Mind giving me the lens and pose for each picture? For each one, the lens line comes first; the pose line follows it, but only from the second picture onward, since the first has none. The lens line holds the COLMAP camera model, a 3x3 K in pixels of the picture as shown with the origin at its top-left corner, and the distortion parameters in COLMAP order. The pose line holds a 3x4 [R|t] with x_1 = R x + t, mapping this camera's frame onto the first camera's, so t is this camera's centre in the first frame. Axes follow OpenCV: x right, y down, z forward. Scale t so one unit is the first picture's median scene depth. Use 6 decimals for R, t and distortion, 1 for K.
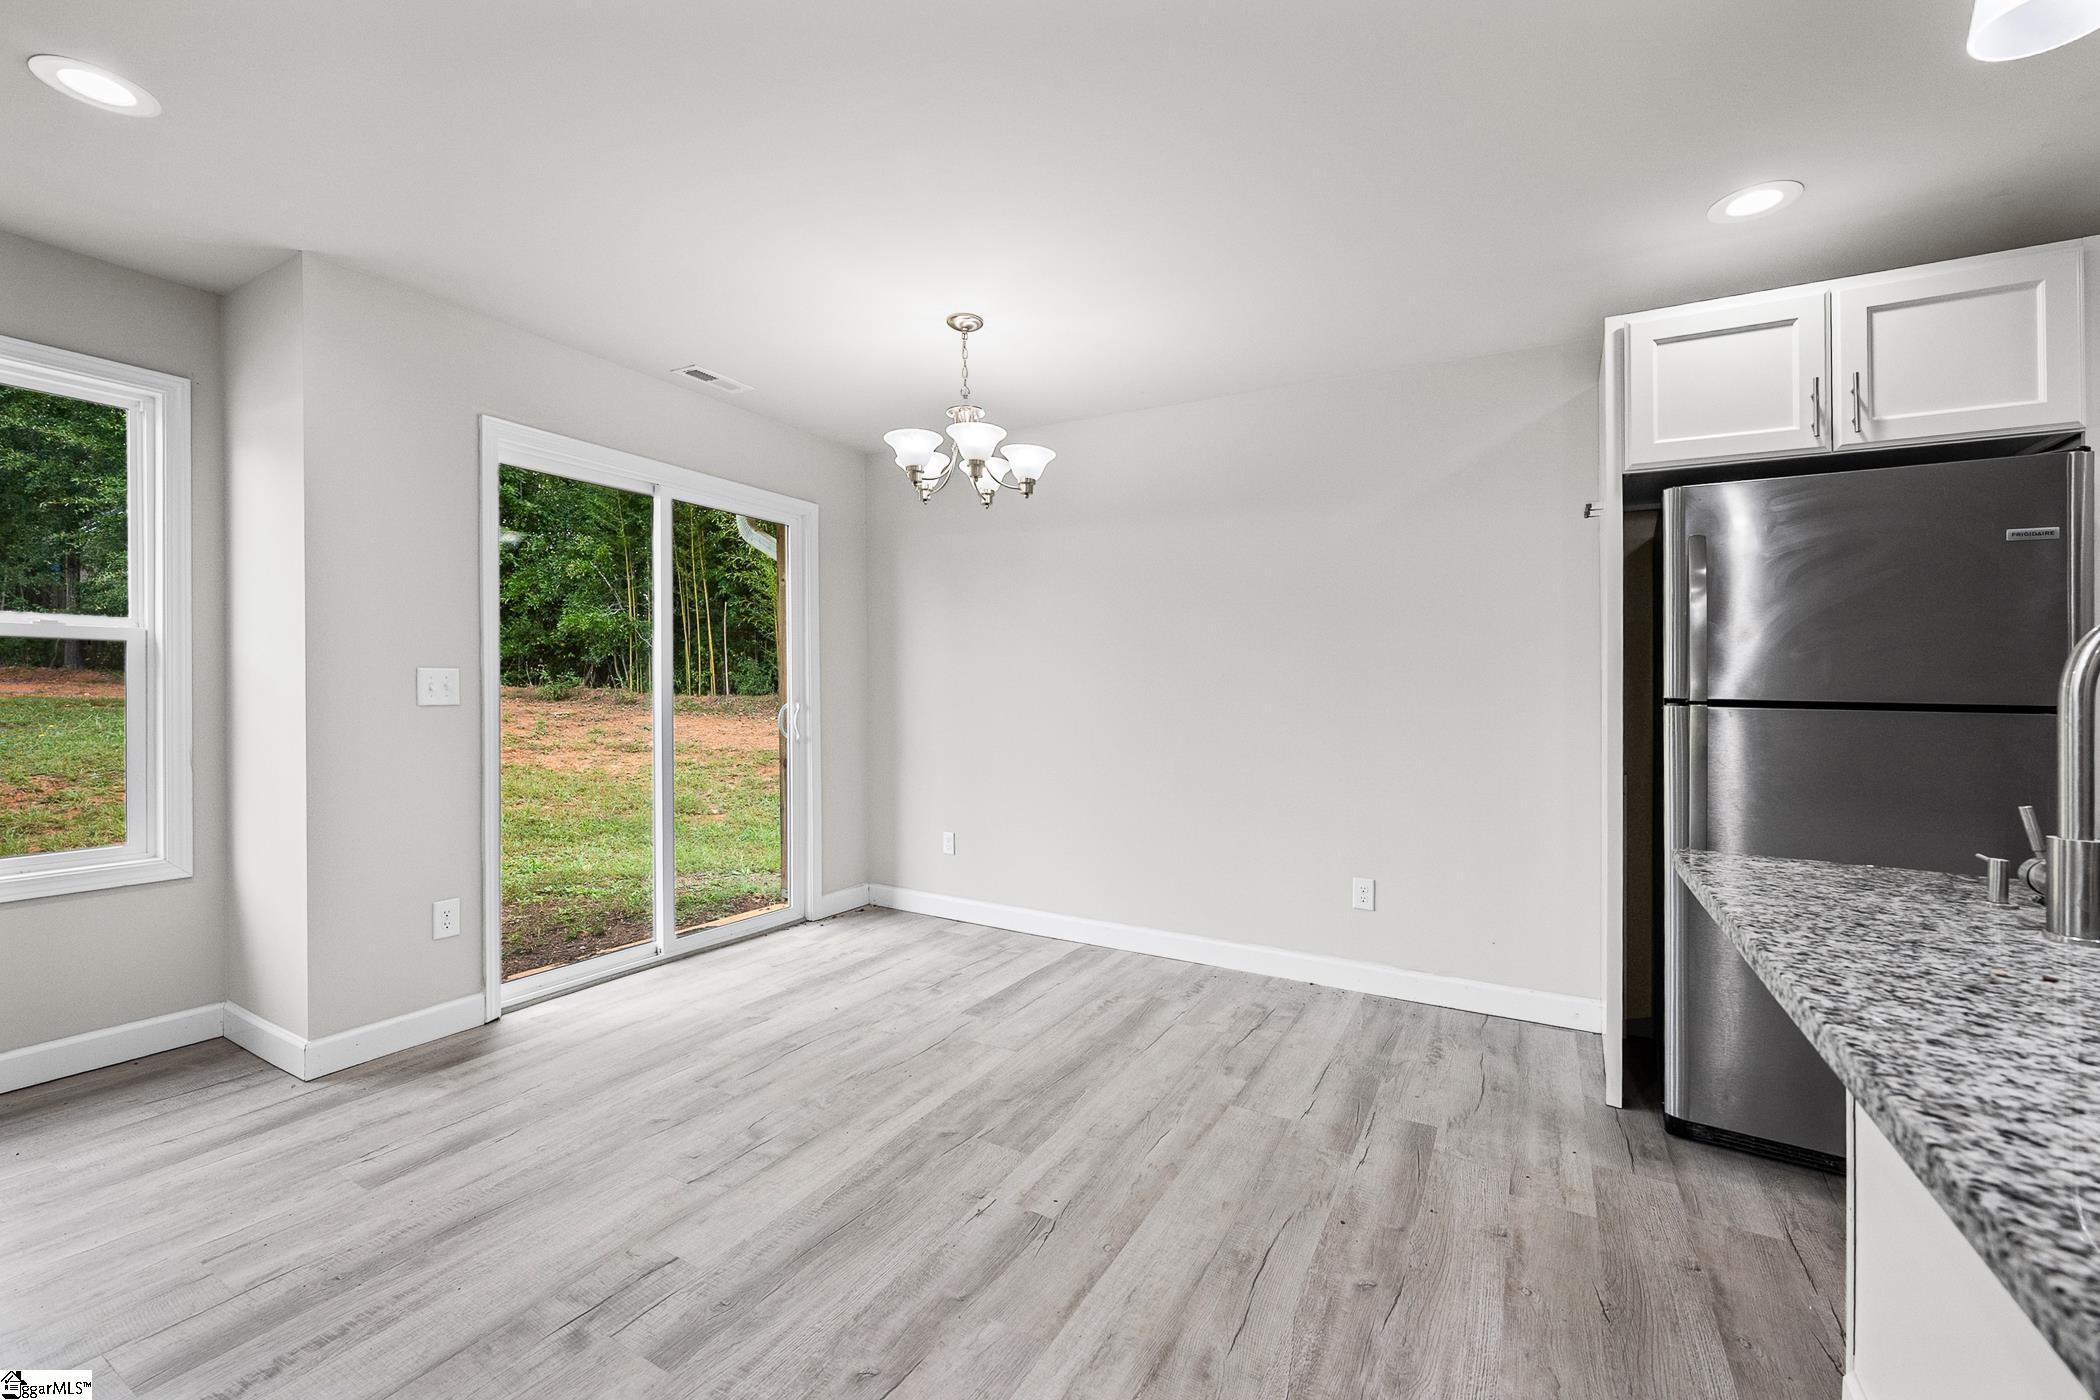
lens RADIAL K [[853.5, 0, 1044.6], [0, 853.5, 686.1], [0, 0, 1]] dist [-0.005716, 0.001285]
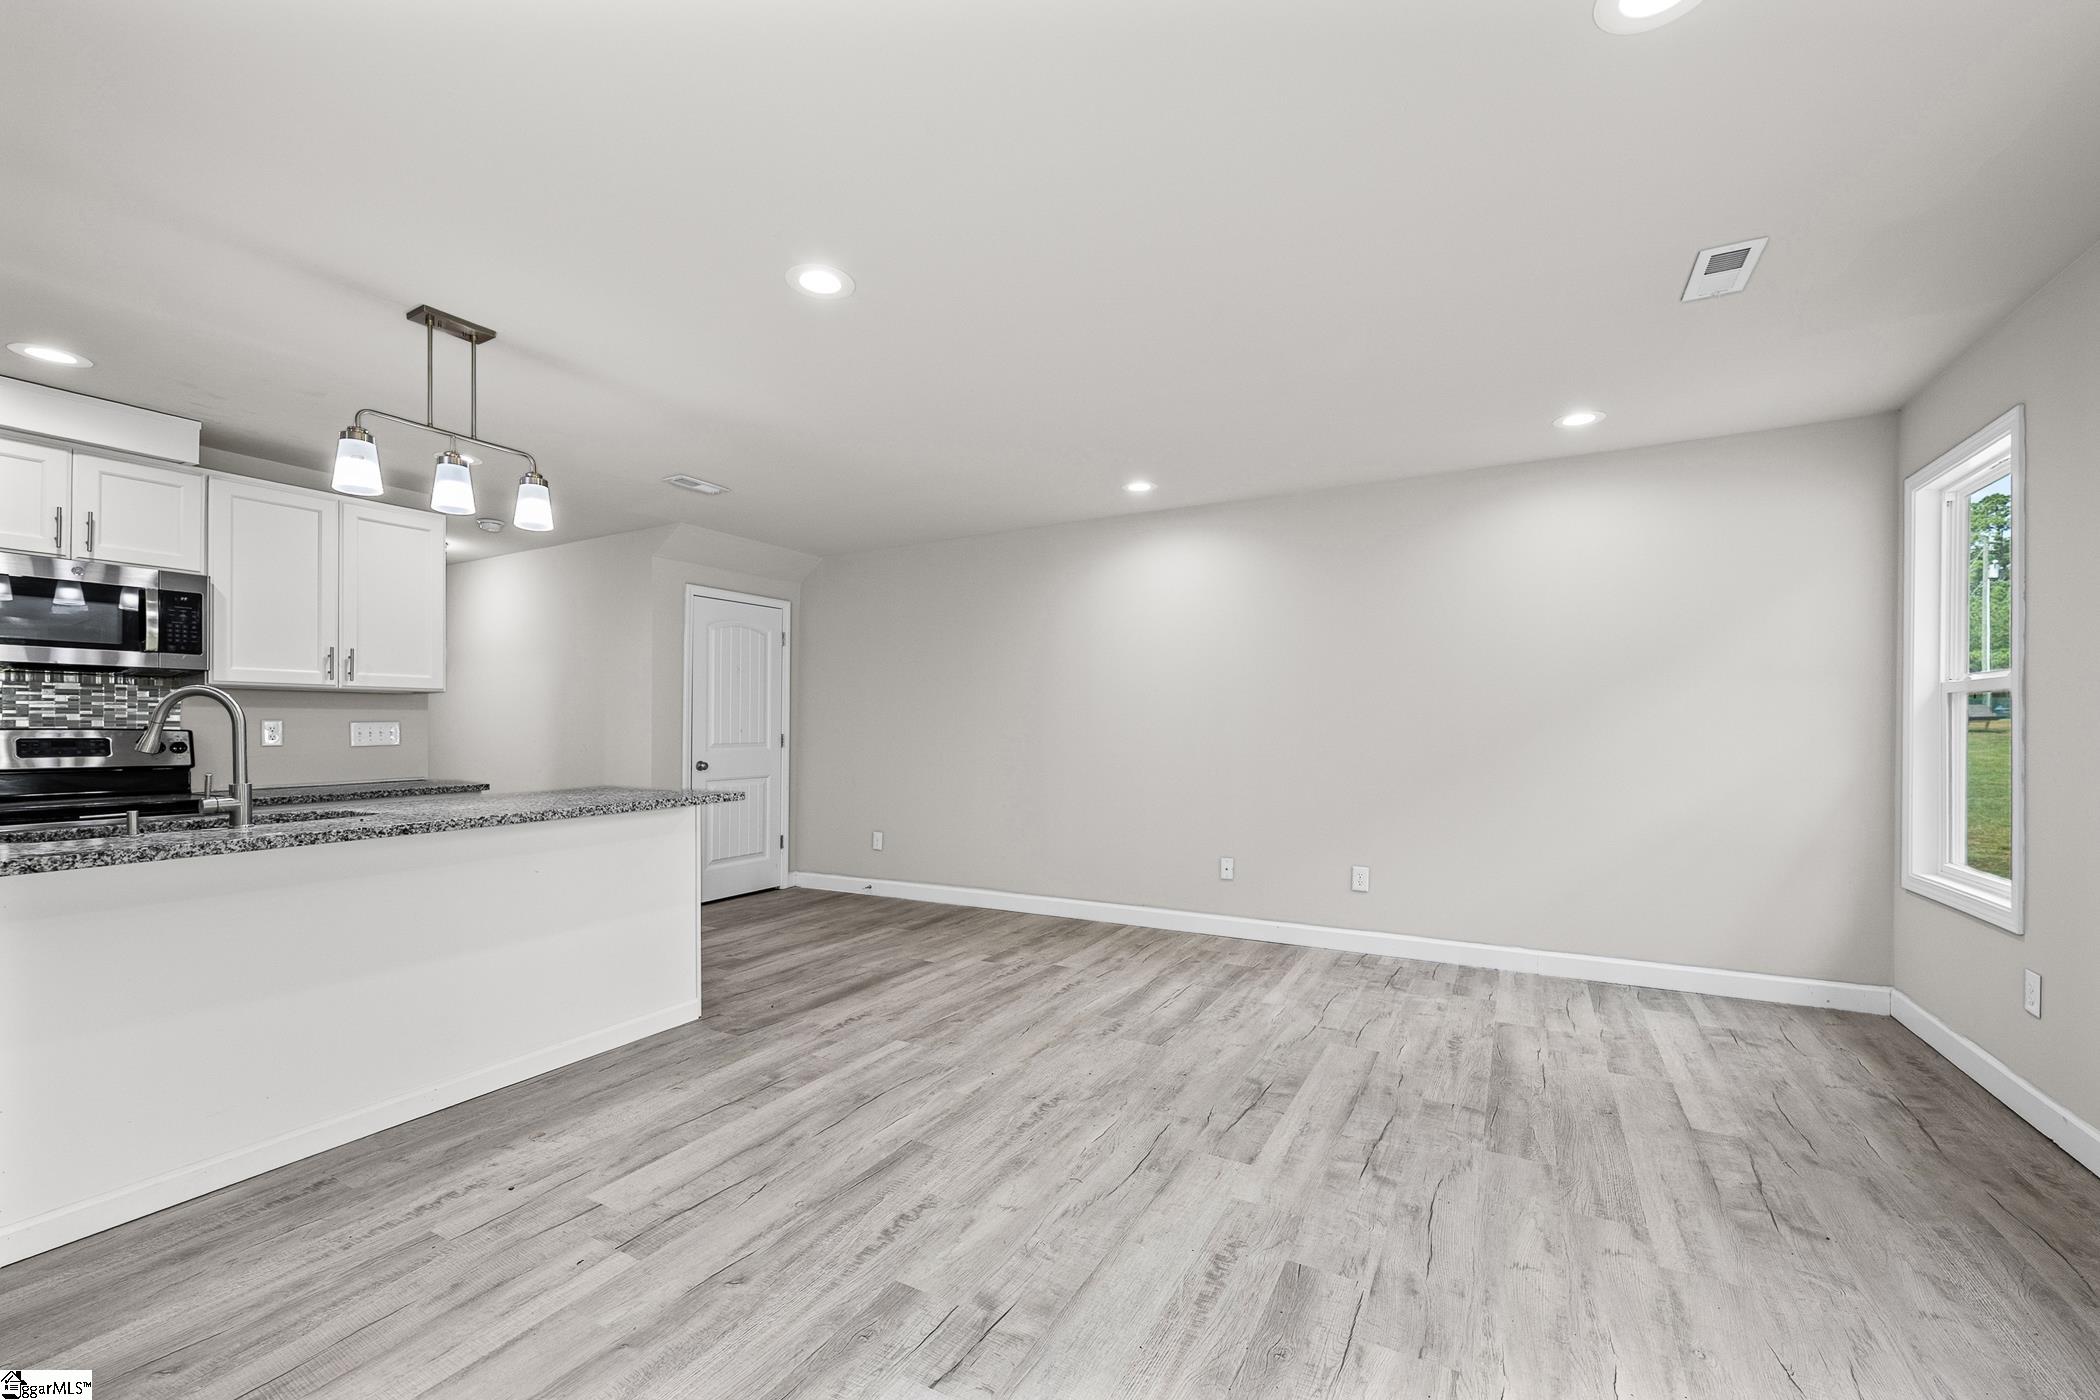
lens RADIAL K [[853.5, 0, 1056.3], [0, 853.5, 705.2], [0, 0, 1]] dist [-0.005716, 0.001285]
pose [[-0.999793, -0.010654, -0.017344, -0.342993], [-0.010111, 0.999466, -0.031085, 0.003519], [0.017666, -0.030903, -0.999366, 1.205223]]
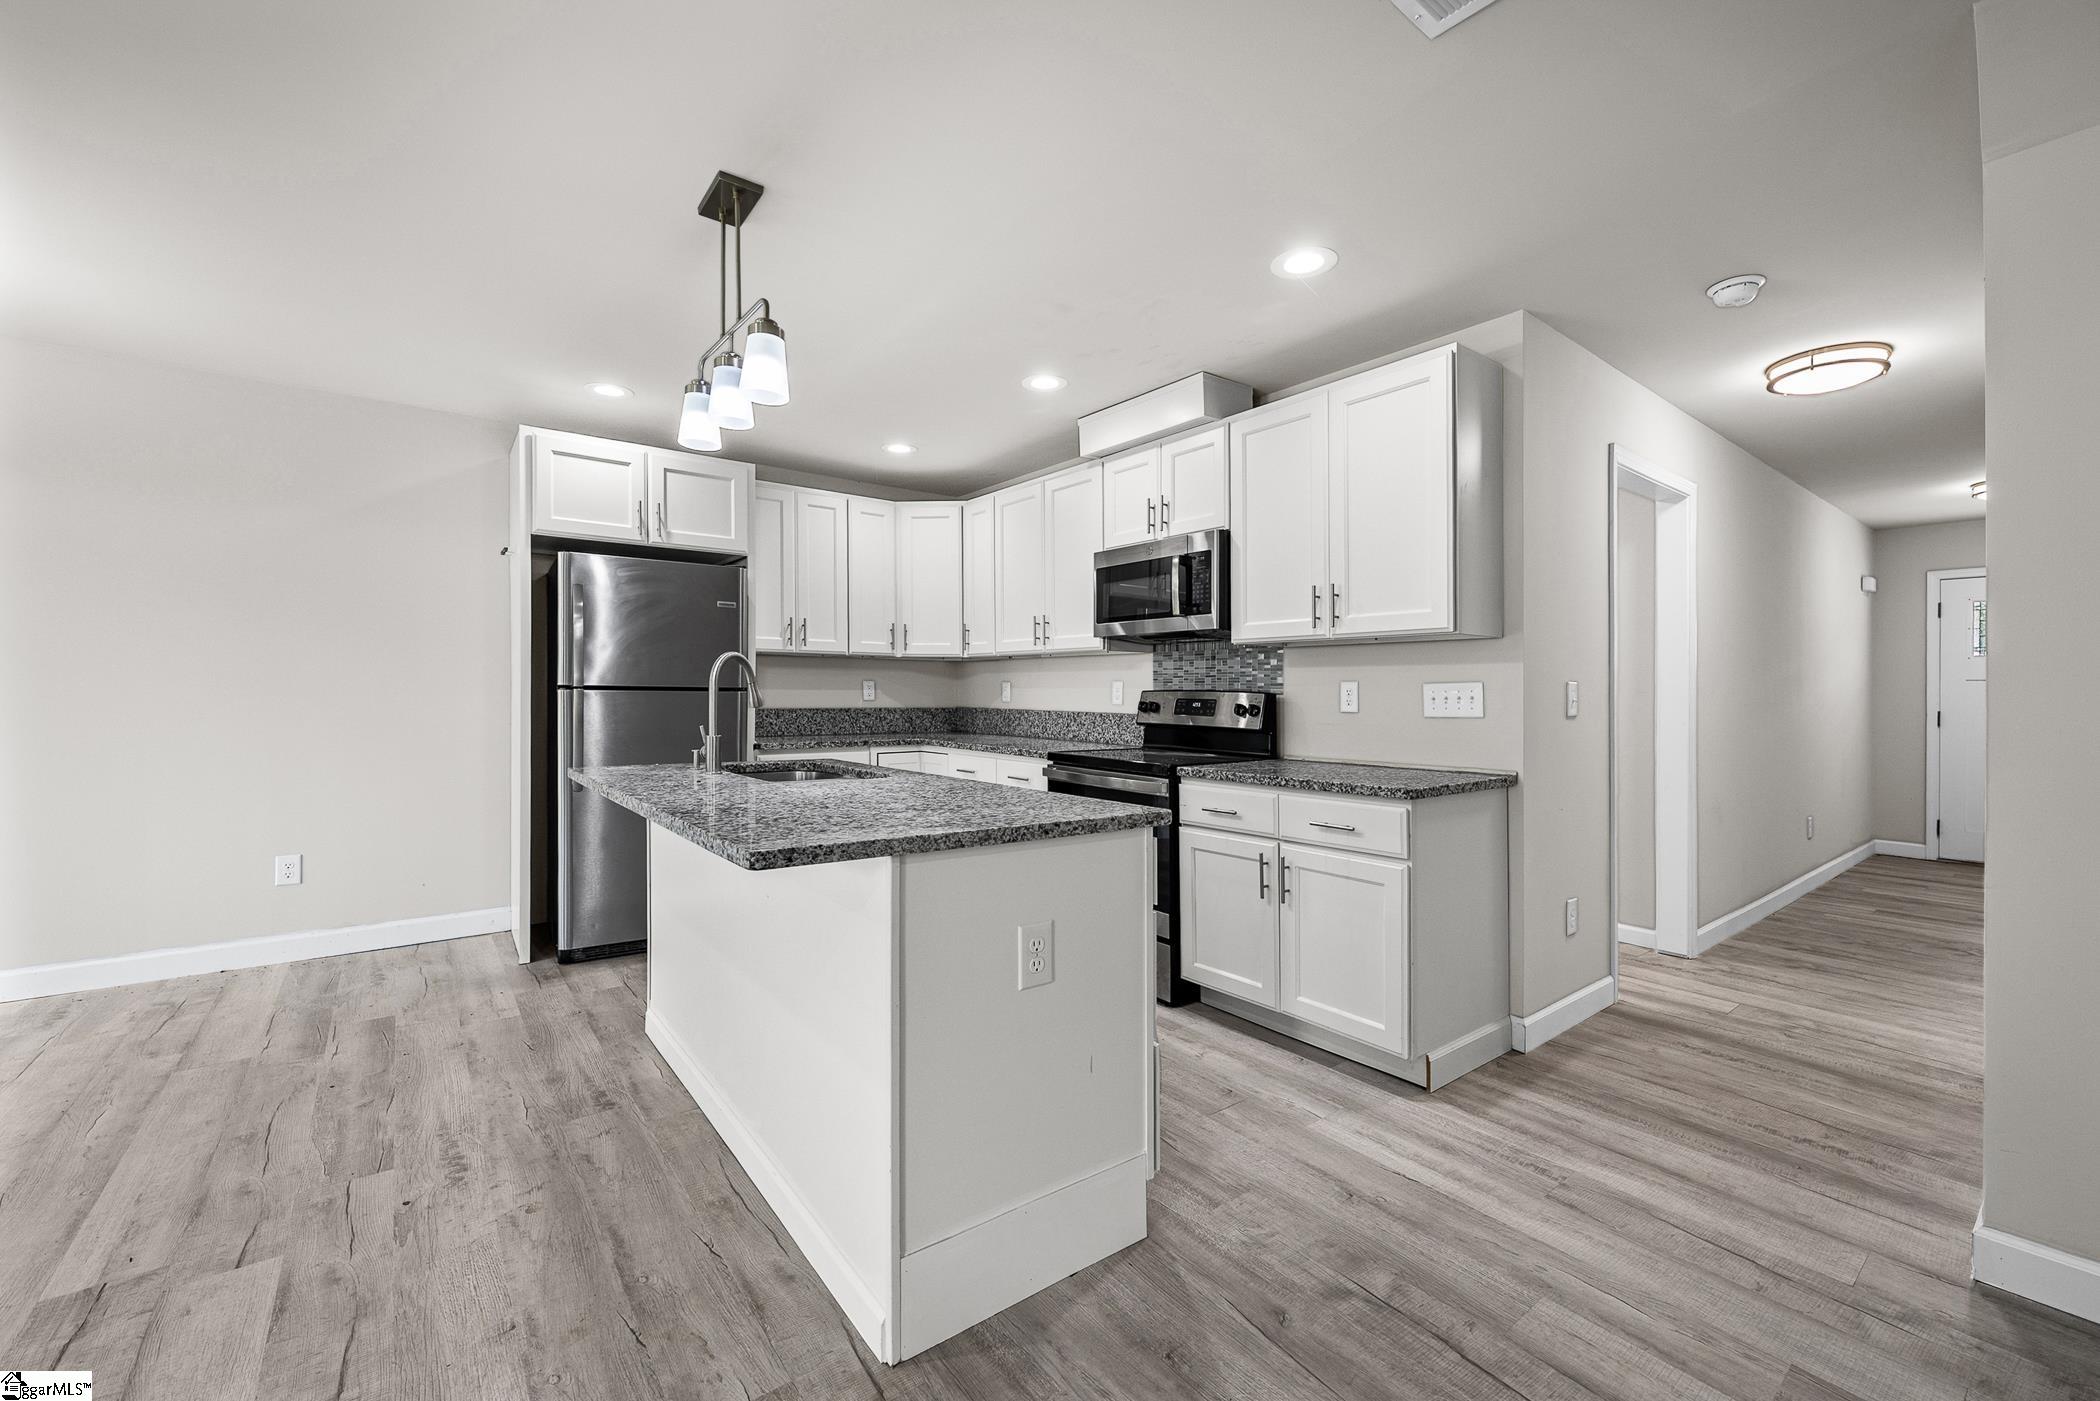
lens RADIAL K [[853.5, 0, 1059.2], [0, 853.5, 678.7], [0, 0, 1]] dist [-0.005716, 0.001285]
pose [[0.380394, 0.002859, 0.924820, -0.299612], [-0.007336, 0.999973, -0.000074, -0.003241], [-0.924795, -0.006756, 0.380405, -0.363353]]
